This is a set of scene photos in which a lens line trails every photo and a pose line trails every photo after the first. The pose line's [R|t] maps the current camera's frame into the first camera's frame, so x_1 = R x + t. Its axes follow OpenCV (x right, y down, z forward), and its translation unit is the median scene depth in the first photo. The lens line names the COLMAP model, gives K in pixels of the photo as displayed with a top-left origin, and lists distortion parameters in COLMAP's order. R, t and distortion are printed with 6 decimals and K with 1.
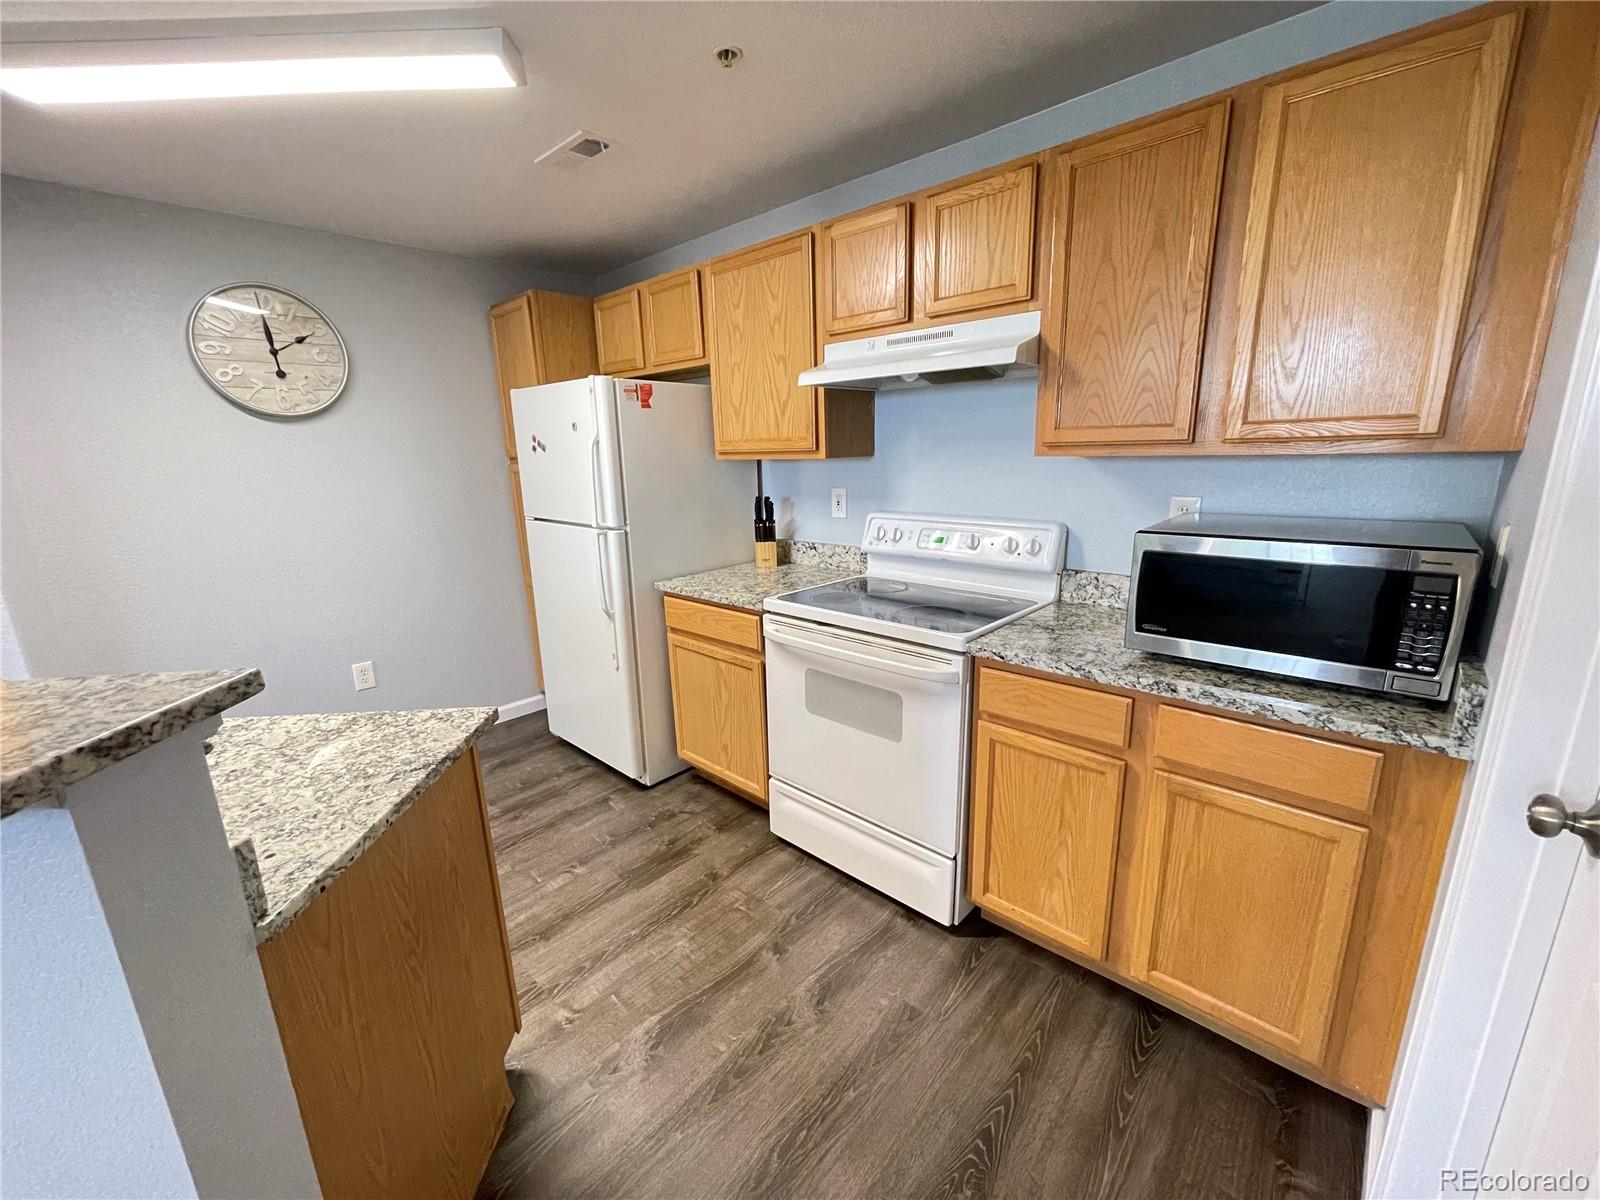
lens RADIAL K [[643.8, 0, 798.5], [0, 643.8, 604.3], [0, 0, 1]] dist [-0.003279, 0.000215]
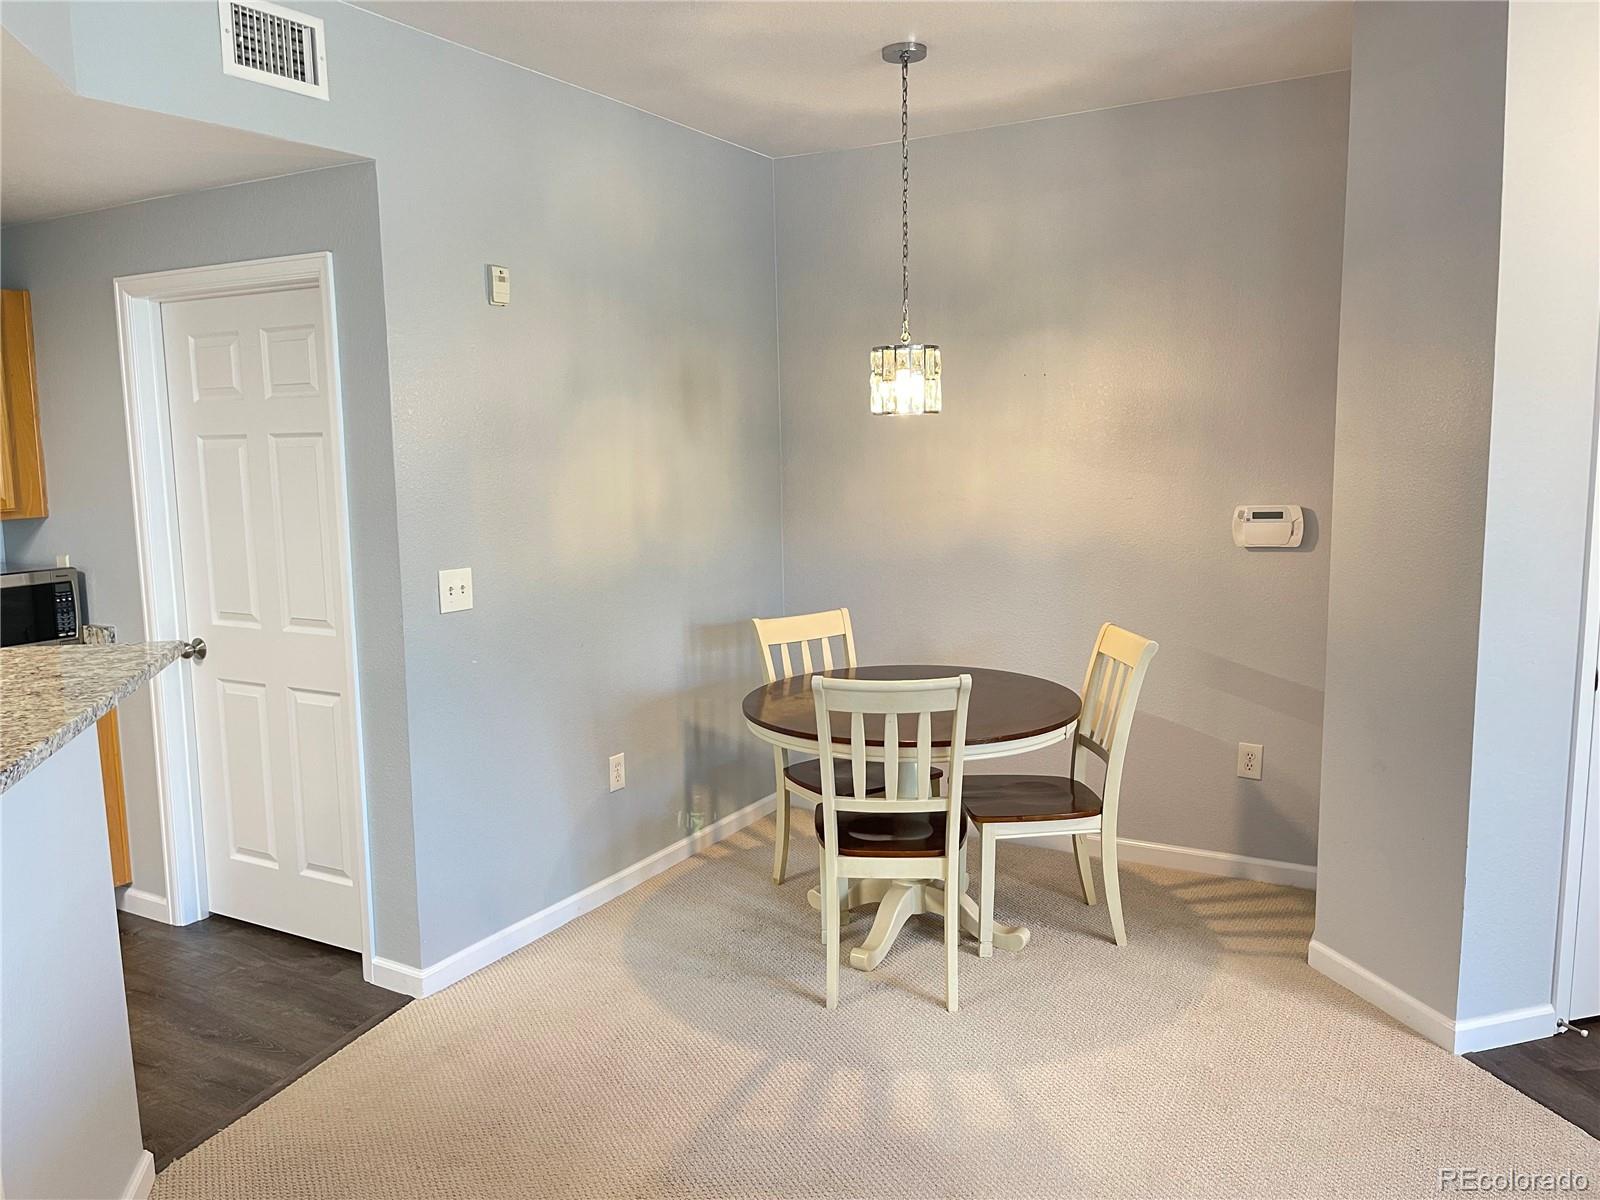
lens RADIAL K [[1212.5, 0, 802.4], [0, 1212.5, 606.8], [0, 0, 1]] dist [0.076399, -0.110863]
pose [[-0.221329, -0.099862, 0.970073, -1.737463], [0.253813, 0.954562, 0.156175, 0.006223], [-0.941591, 0.280783, -0.185926, -0.200750]]
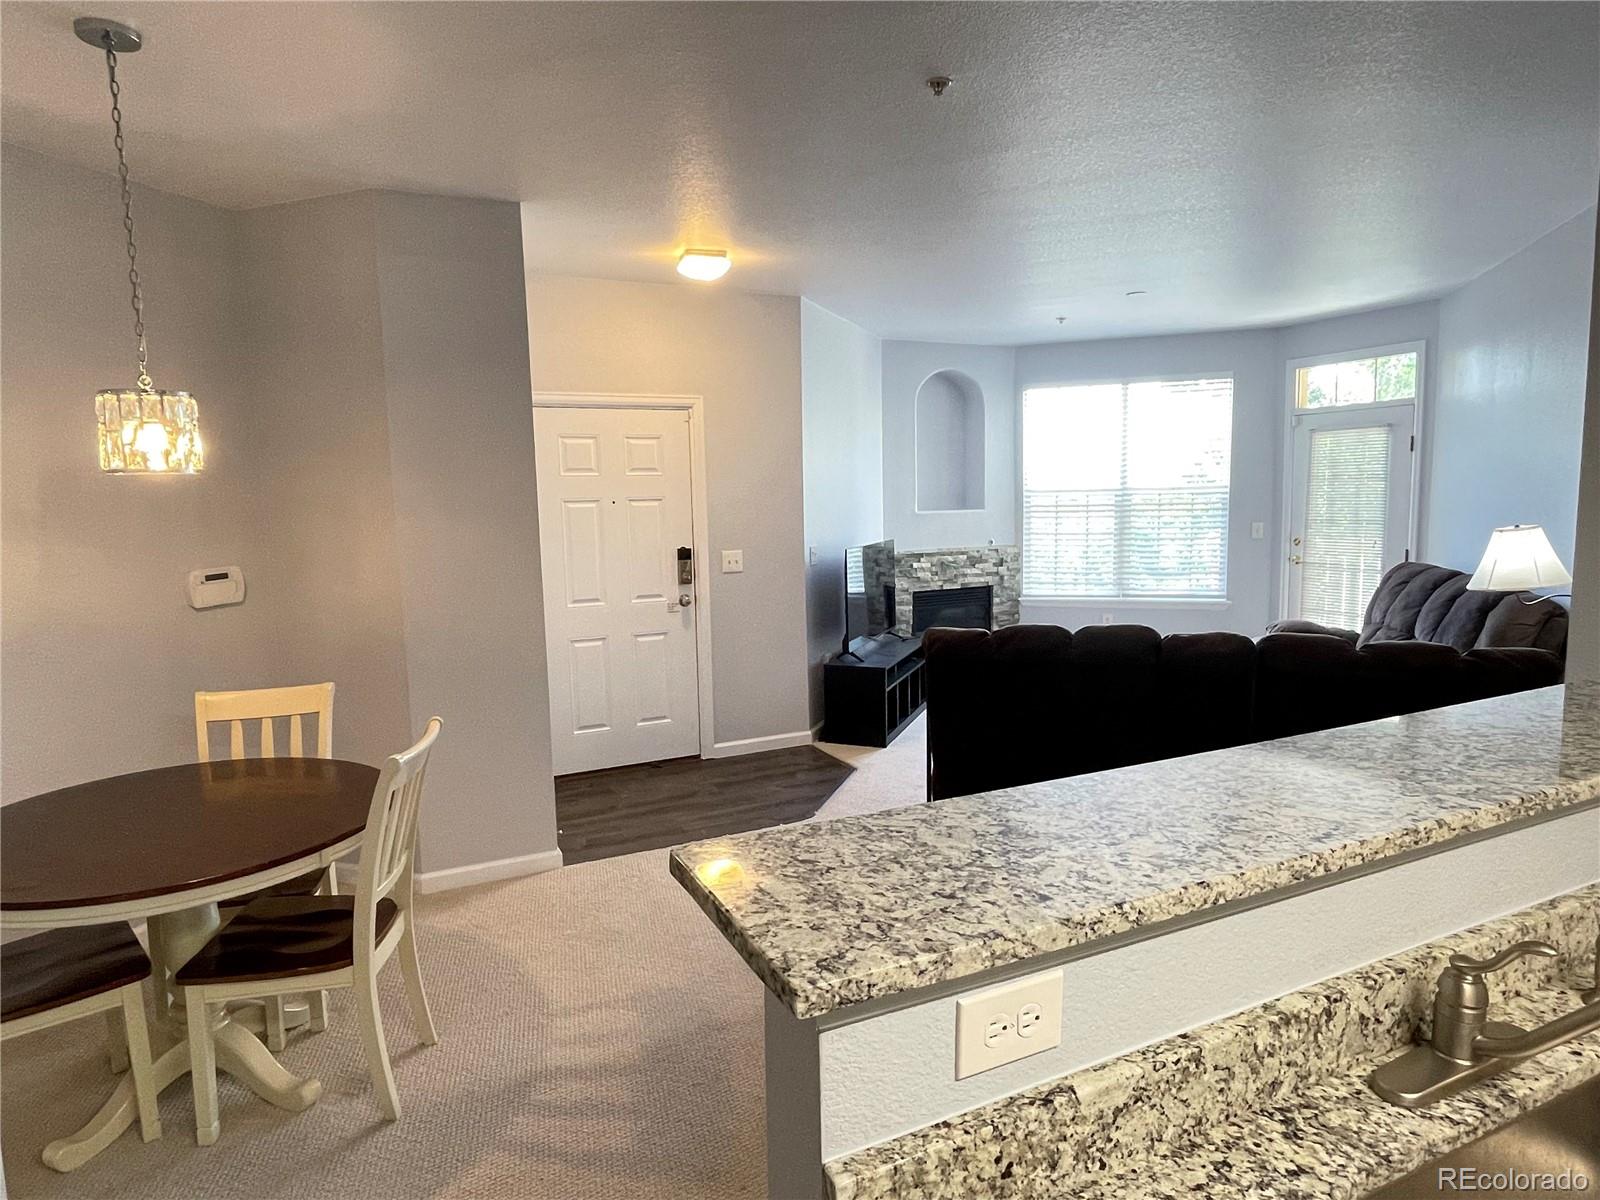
lens RADIAL K [[943.5, 0, 793.2], [0, 943.5, 605.6], [0, 0, 1]] dist [-0.003144, -0.002783]
pose [[-0.921499, 0.096487, -0.376205, -0.175043], [-0.042929, 0.937410, 0.345572, -0.241238], [0.386002, 0.334594, -0.859680, 0.638177]]
